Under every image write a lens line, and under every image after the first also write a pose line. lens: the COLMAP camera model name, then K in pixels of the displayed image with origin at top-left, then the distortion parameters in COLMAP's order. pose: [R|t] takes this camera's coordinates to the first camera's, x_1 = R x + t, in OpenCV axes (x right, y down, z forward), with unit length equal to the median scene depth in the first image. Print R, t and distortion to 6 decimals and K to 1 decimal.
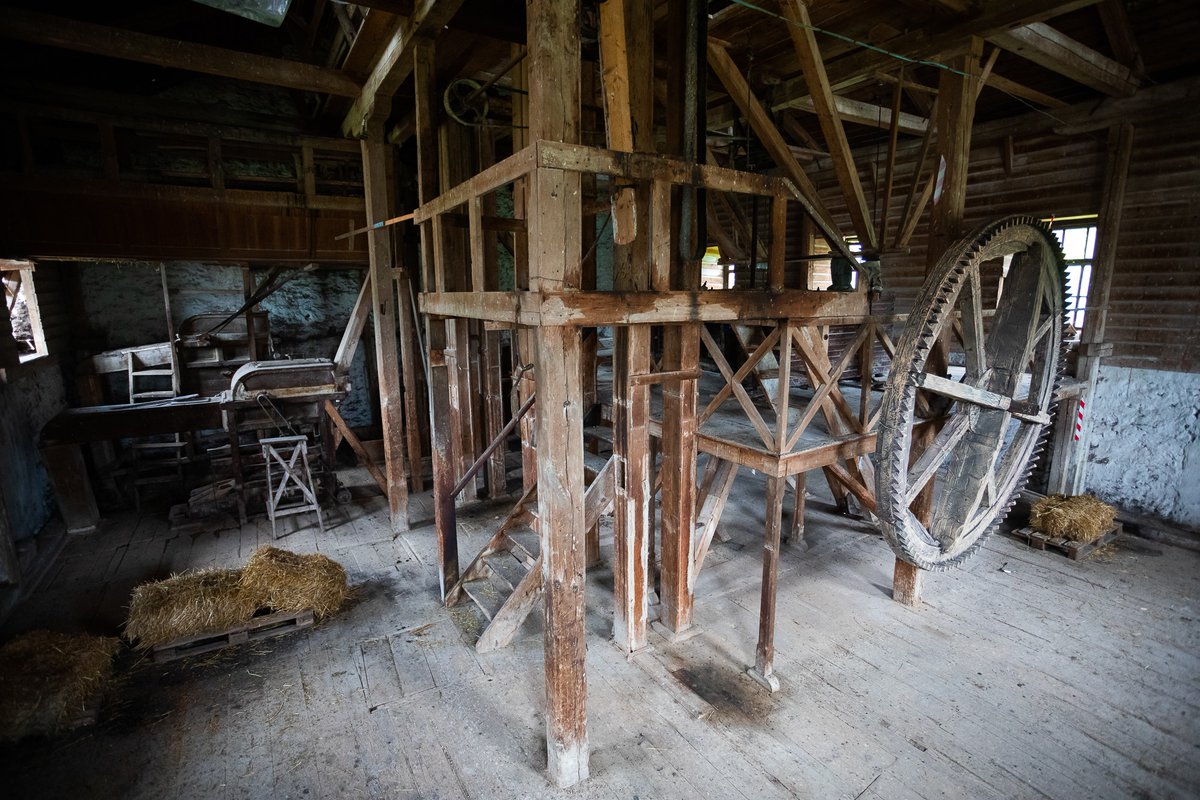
lens RADIAL K [[597.6, 0, 593.9], [0, 597.6, 392.6], [0, 0, 1]] dist [-0.032888, 0.014759]
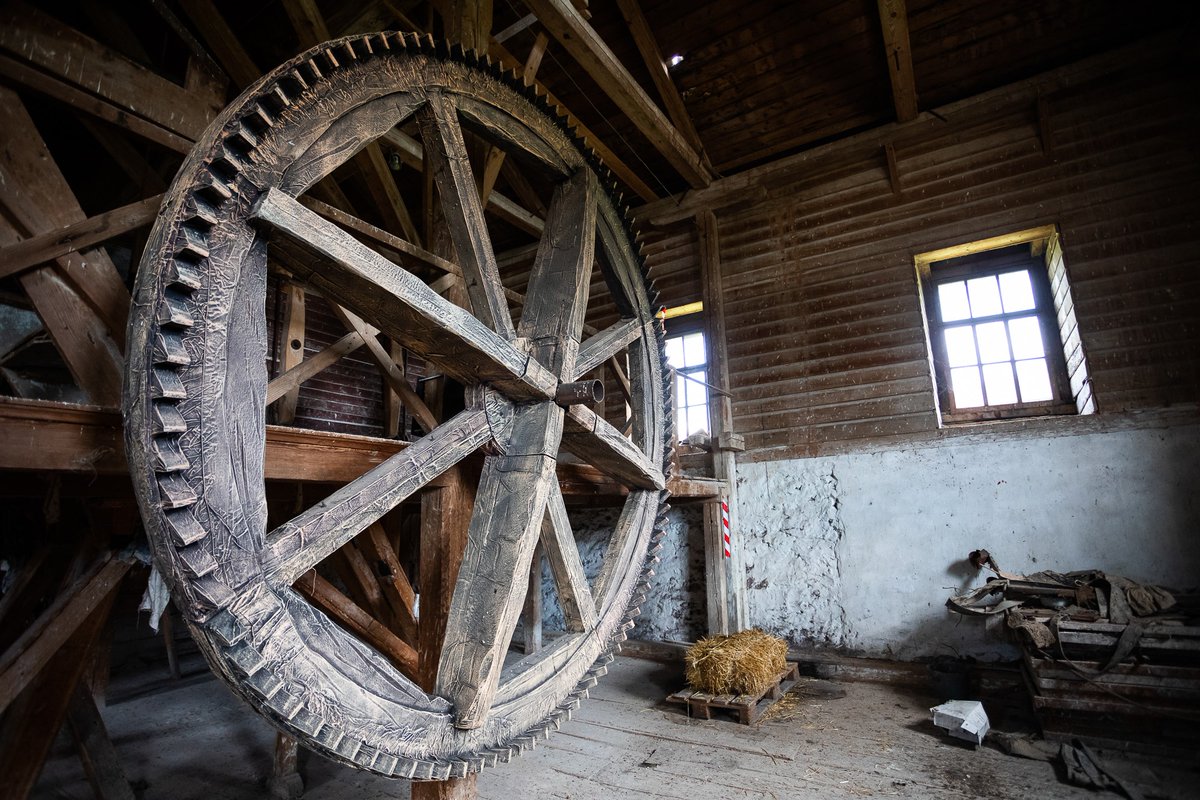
lens RADIAL K [[597.6, 0, 610.0], [0, 597.6, 405.8], [0, 0, 1]] dist [-0.032888, 0.014759]
pose [[0.899873, 0.052727, 0.432952, 0.357243], [0.111887, 0.931540, -0.345999, 0.155818], [-0.421556, 0.359797, 0.832368, 0.371987]]
